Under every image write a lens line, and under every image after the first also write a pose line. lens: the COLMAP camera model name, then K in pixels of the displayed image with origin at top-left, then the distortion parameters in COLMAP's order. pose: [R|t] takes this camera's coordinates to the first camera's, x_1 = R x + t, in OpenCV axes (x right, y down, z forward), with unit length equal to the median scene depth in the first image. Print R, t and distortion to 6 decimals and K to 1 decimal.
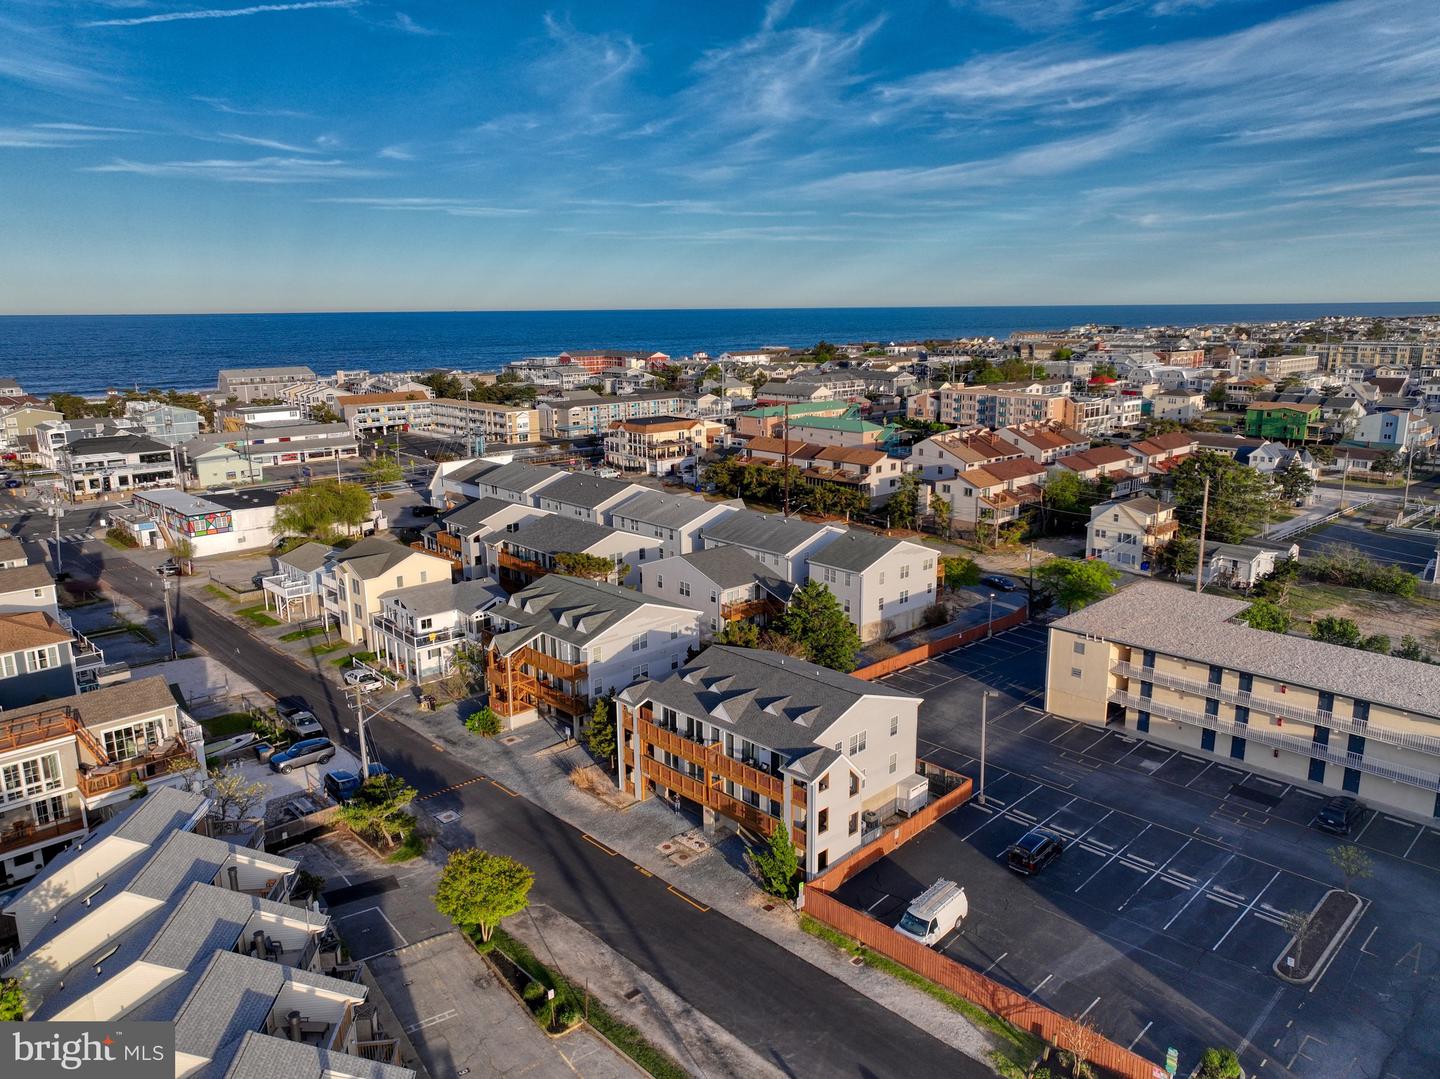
lens RADIAL K [[1002.1, 0, 724.1], [0, 1002.1, 543.1], [0, 0, 1]] dist [-0.006243, 0.024107]
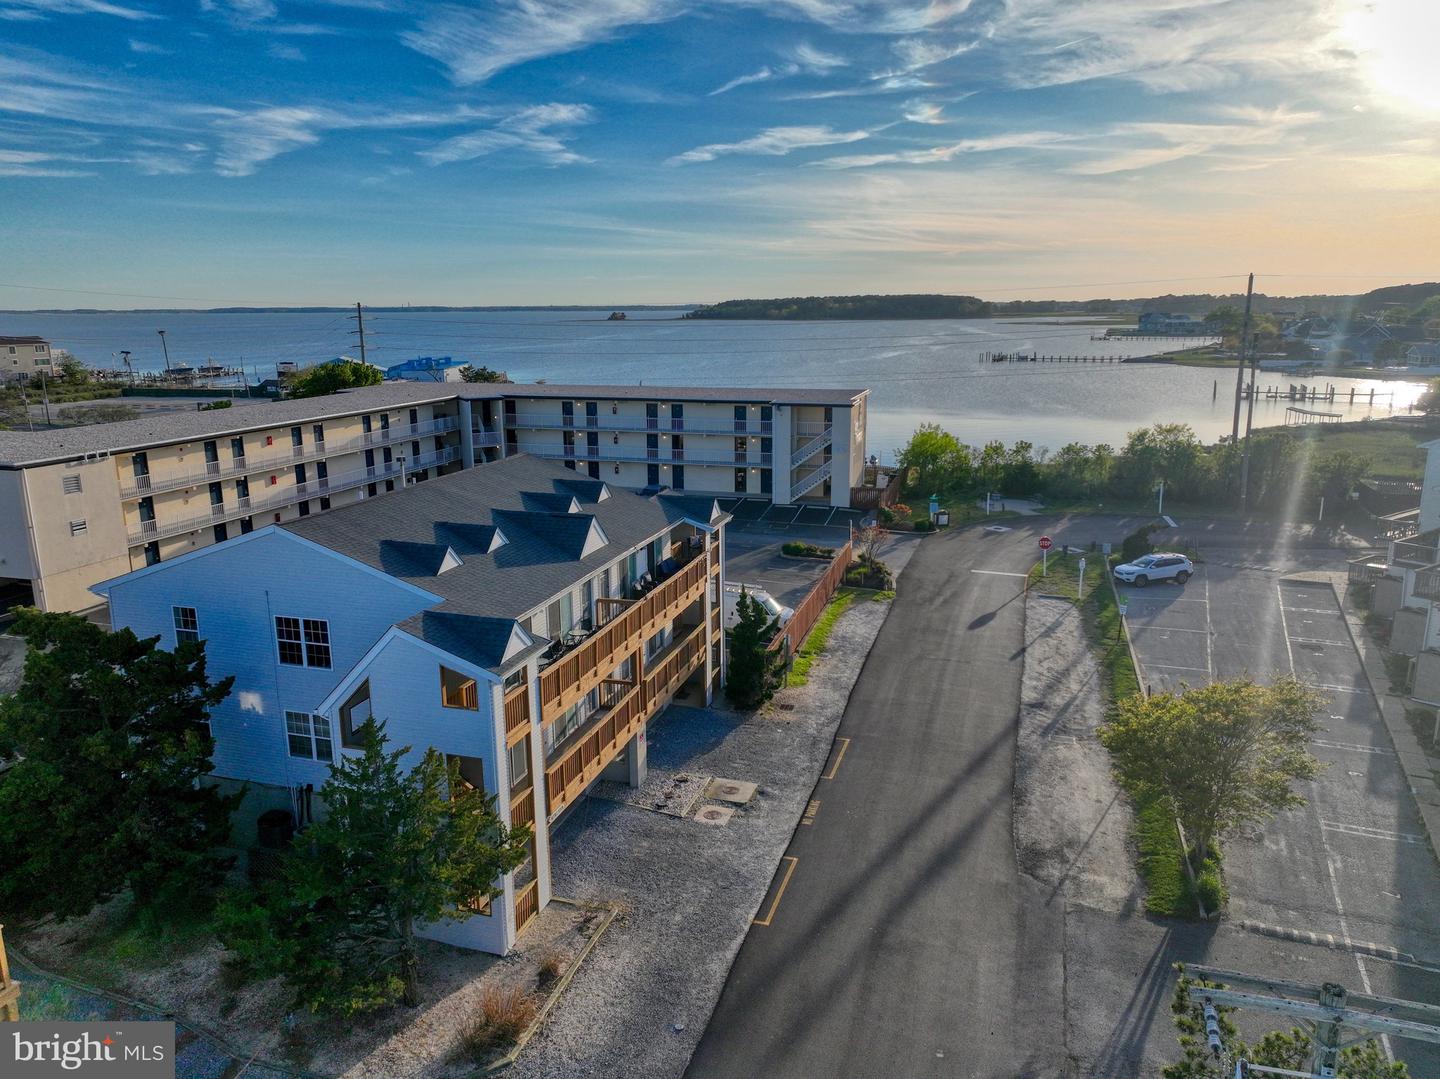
lens RADIAL K [[1002.1, 0, 713.4], [0, 1002.1, 547.9], [0, 0, 1]] dist [-0.006243, 0.024107]
pose [[-0.482639, -0.192119, 0.854488, -0.388800], [0.207682, 0.922712, 0.324763, 0.026149], [-0.850840, 0.334205, -0.405437, 1.011314]]
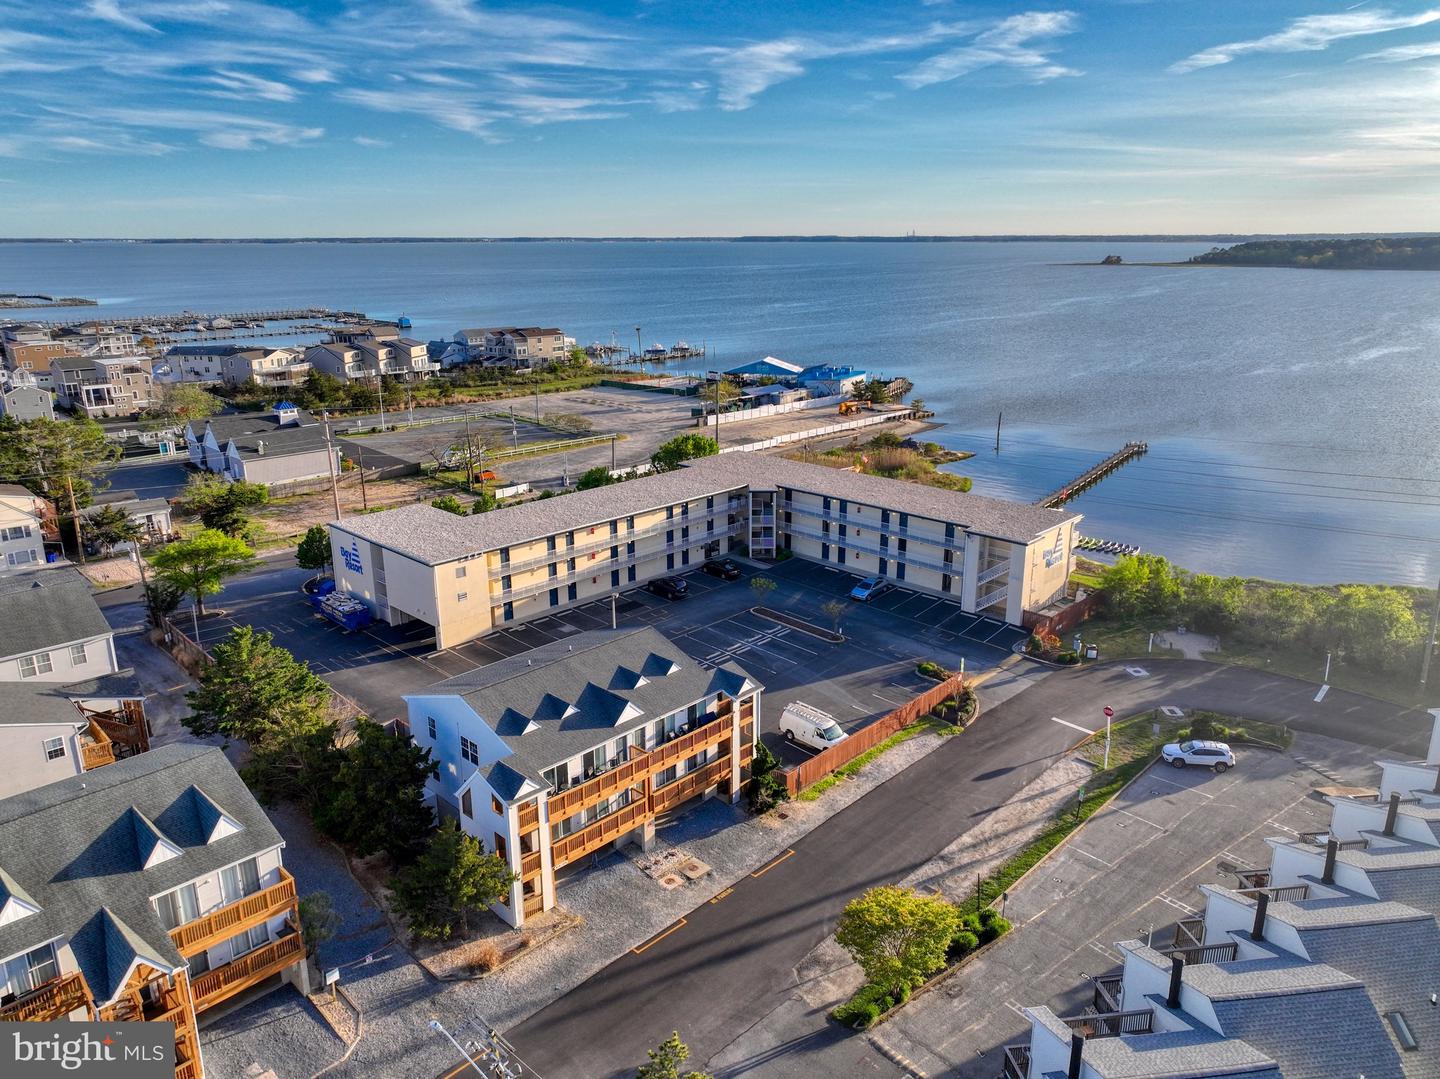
lens RADIAL K [[1002.1, 0, 722.5], [0, 1002.1, 533.7], [0, 0, 1]] dist [-0.006243, 0.024107]
pose [[-0.035854, -0.273171, 0.961297, -0.694005], [0.227864, 0.934343, 0.274010, -0.168025], [-0.973033, 0.228869, 0.028745, 0.760530]]
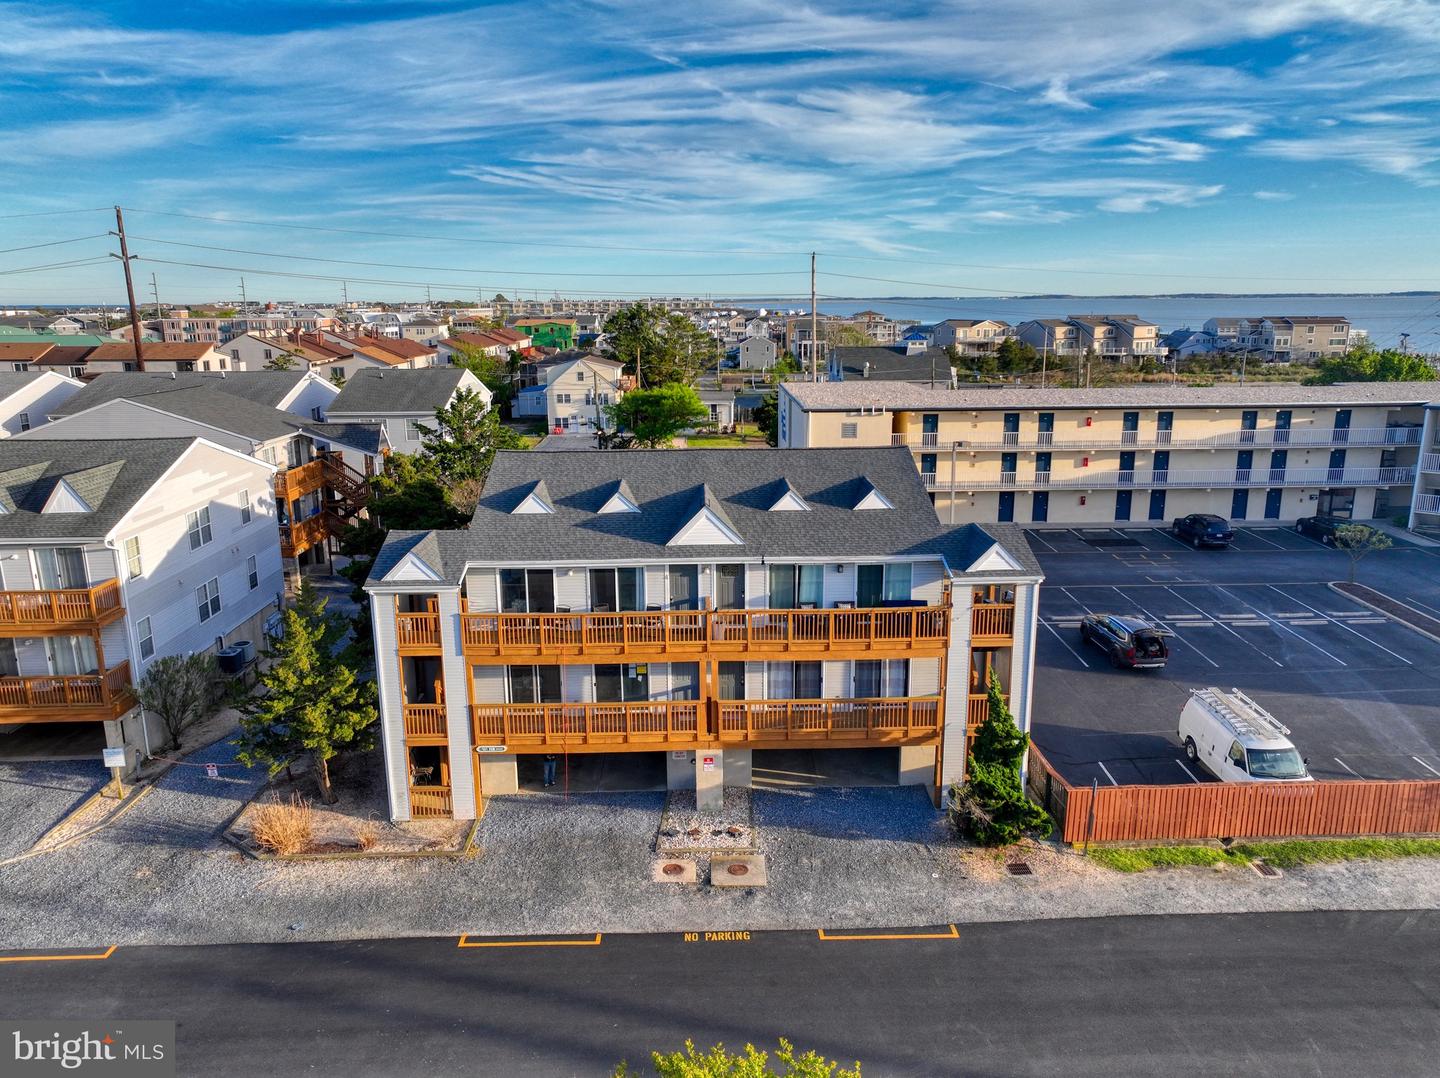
lens RADIAL K [[1002.1, 0, 729.6], [0, 1002.1, 542.4], [0, 0, 1]] dist [-0.006243, 0.024107]
pose [[0.674031, -0.170107, 0.718850, -0.276909], [0.168385, 0.982887, 0.074702, 0.126438], [-0.719255, 0.070691, 0.691140, 0.605630]]
